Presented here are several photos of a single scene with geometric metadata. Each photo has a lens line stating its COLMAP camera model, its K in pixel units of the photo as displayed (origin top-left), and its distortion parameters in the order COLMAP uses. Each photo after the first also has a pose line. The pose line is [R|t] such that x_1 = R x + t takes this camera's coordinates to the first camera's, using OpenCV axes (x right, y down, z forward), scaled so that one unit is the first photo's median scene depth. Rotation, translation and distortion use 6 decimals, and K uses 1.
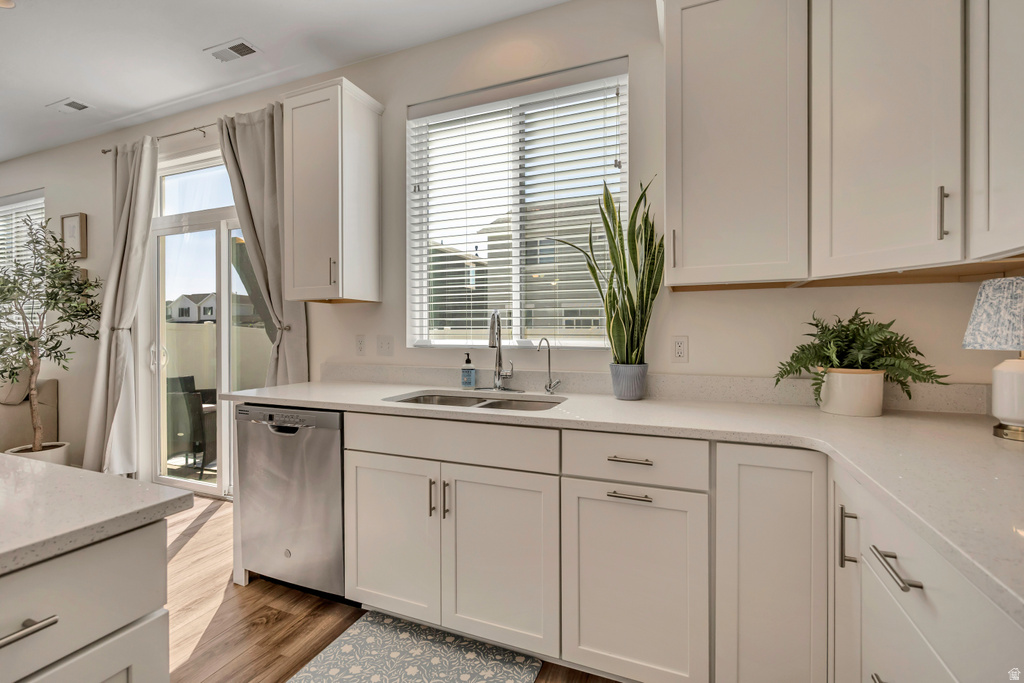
lens RADIAL K [[447.6, 0, 508.1], [0, 447.6, 335.3], [0, 0, 1]] dist [-0.001415, -0.000483]
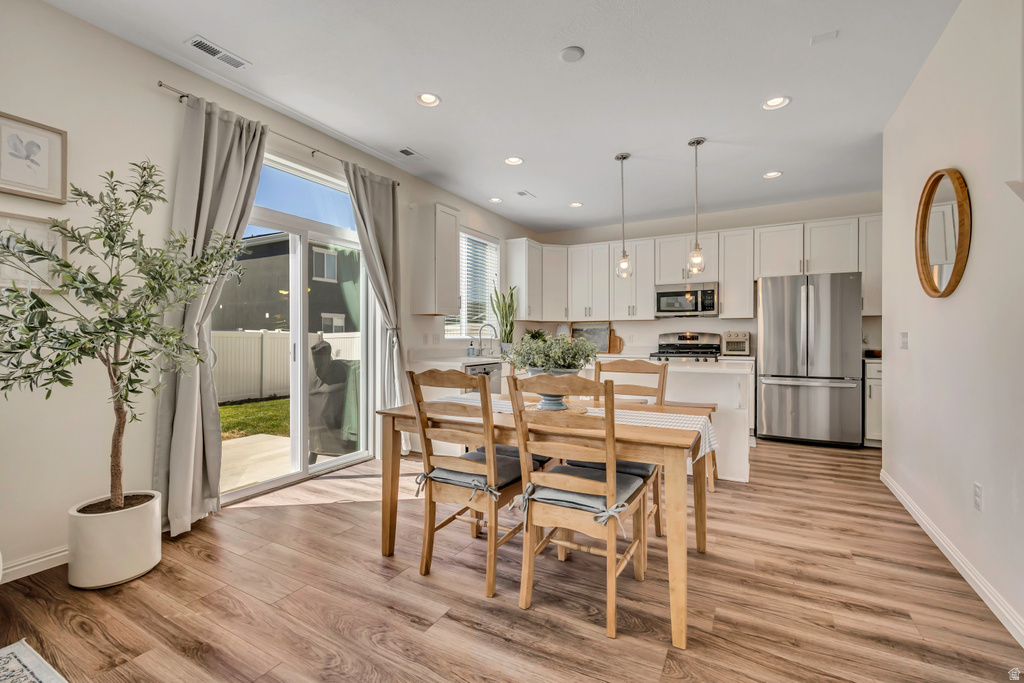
lens RADIAL K [[447.6, 0, 510.1], [0, 447.6, 338.6], [0, 0, 1]] dist [-0.001415, -0.000483]
pose [[0.127035, -0.003564, 0.991892, -2.822335], [0.004929, 0.999983, 0.002962, 0.022320], [-0.991886, 0.004513, 0.127051, 0.589027]]
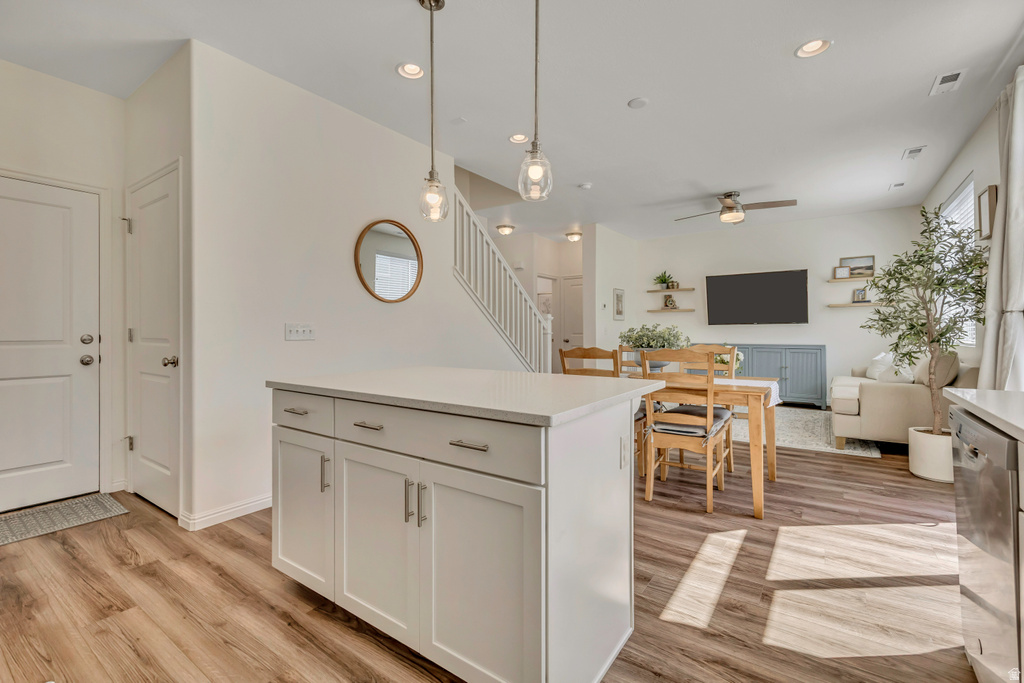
lens RADIAL K [[447.6, 0, 511.4], [0, 447.6, 332.4], [0, 0, 1]] dist [-0.001415, -0.000483]
pose [[-0.232410, 0.003676, -0.972611, 0.286809], [0.001458, 0.999993, 0.003431, 0.036021], [0.972617, -0.000621, -0.232414, 0.506679]]
